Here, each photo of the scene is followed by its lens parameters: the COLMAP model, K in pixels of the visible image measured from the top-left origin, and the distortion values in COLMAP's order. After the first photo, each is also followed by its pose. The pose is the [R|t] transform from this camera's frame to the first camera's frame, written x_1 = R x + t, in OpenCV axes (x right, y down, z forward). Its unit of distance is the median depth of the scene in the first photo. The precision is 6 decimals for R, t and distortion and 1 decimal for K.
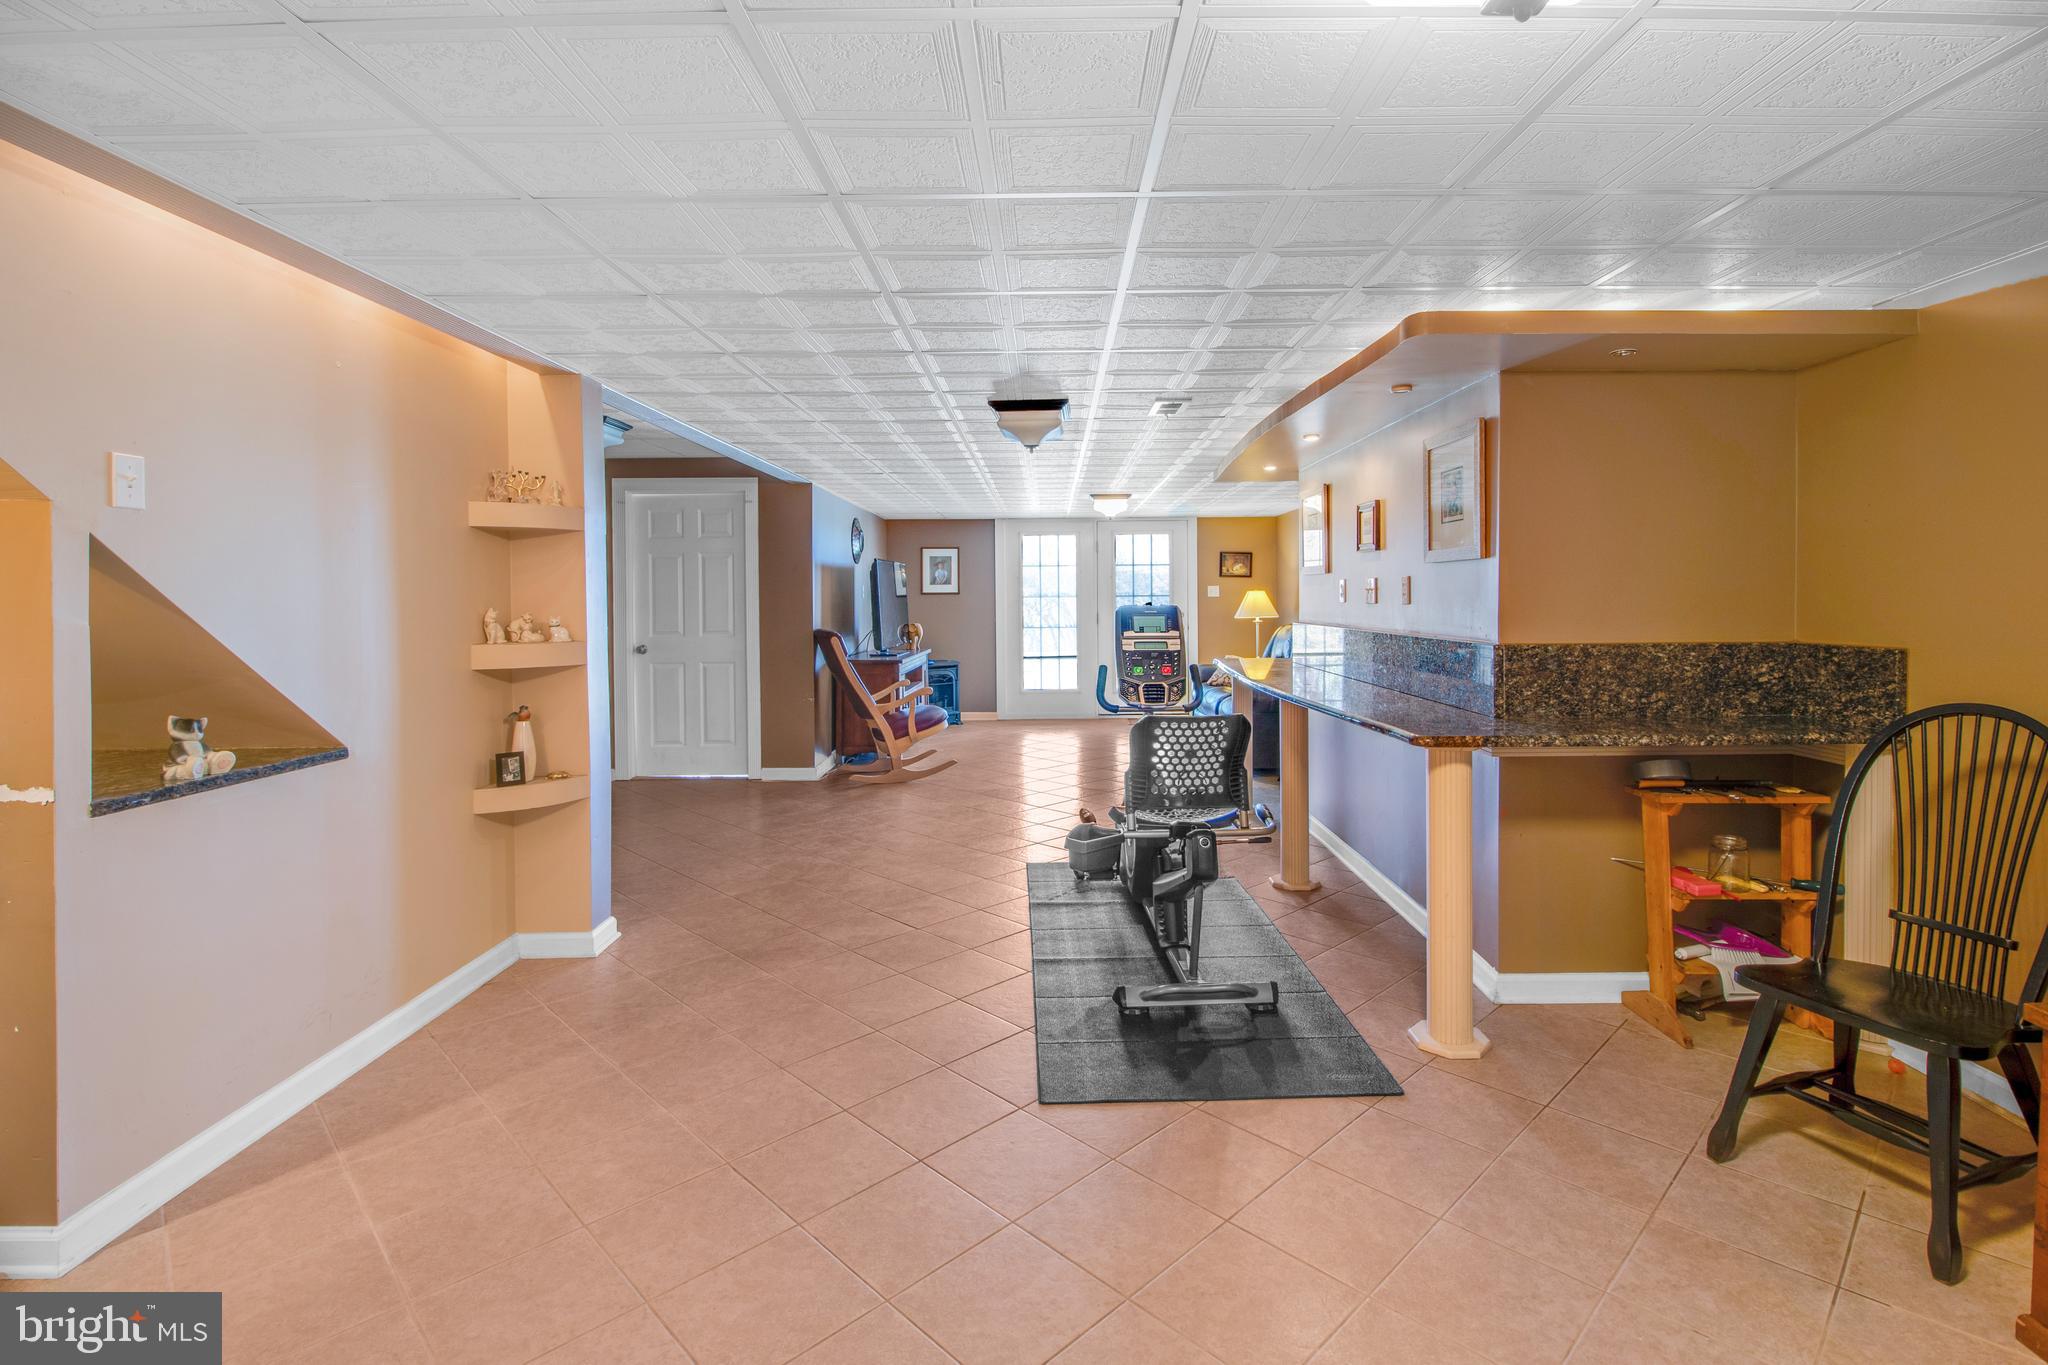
lens RADIAL K [[980.3, 0, 1035.3], [0, 980.3, 595.9], [0, 0, 1]] dist [0.001339, 0.000453]
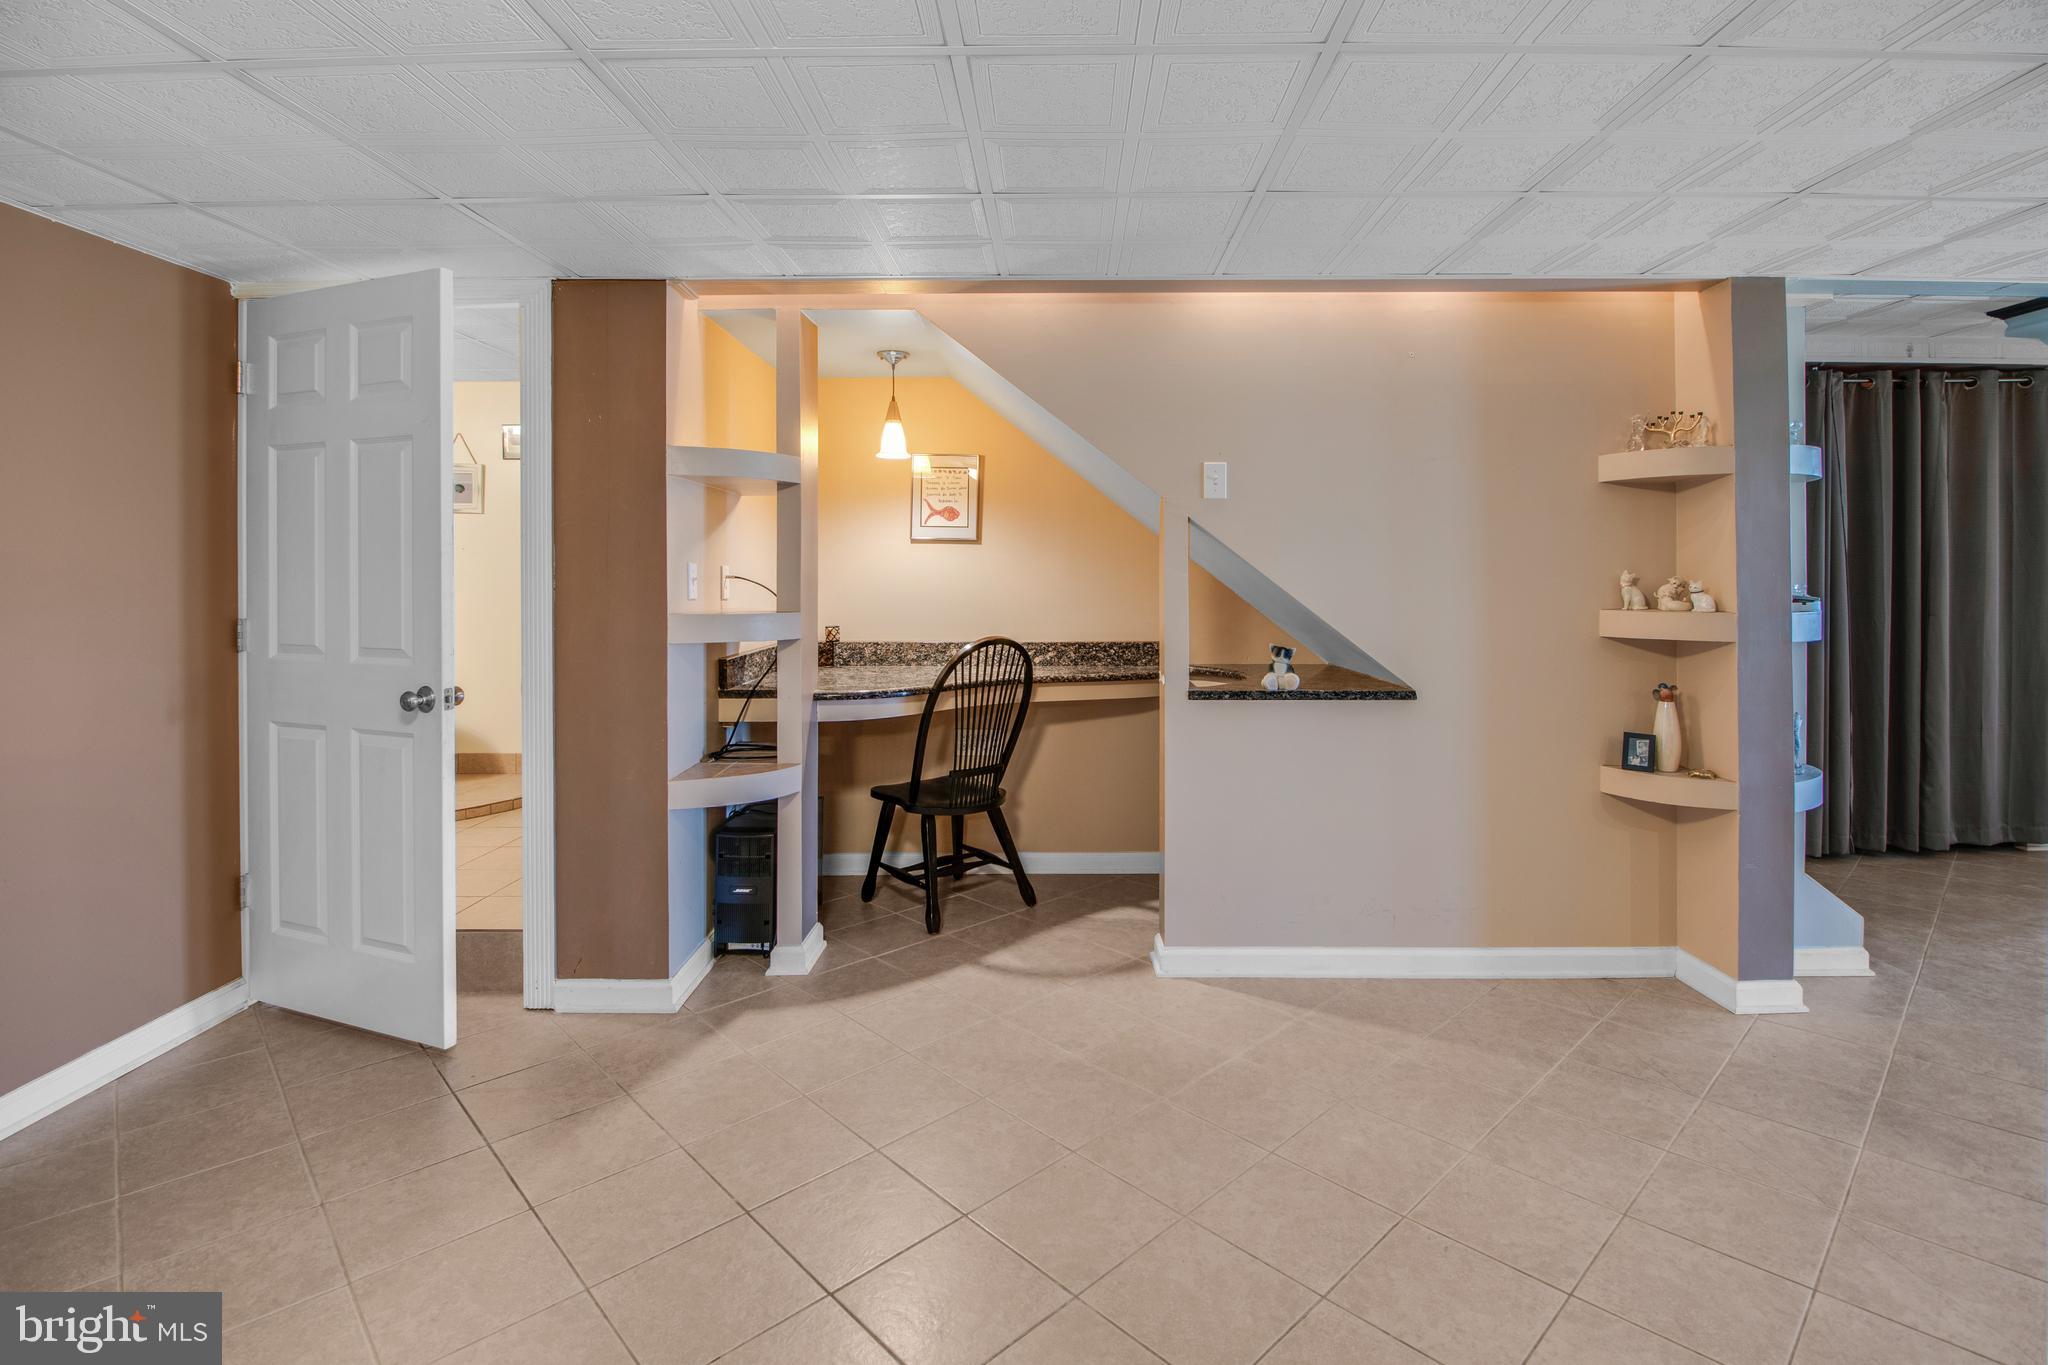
lens RADIAL K [[988.7, 0, 1023.8], [0, 988.7, 579.7], [0, 0, 1]] dist [0.000664, -0.000151]
pose [[-0.016202, 0.010415, -0.999814, 0.370947], [0.001436, 0.999945, 0.010393, 0.011208], [0.999868, -0.001267, -0.016216, 0.468194]]
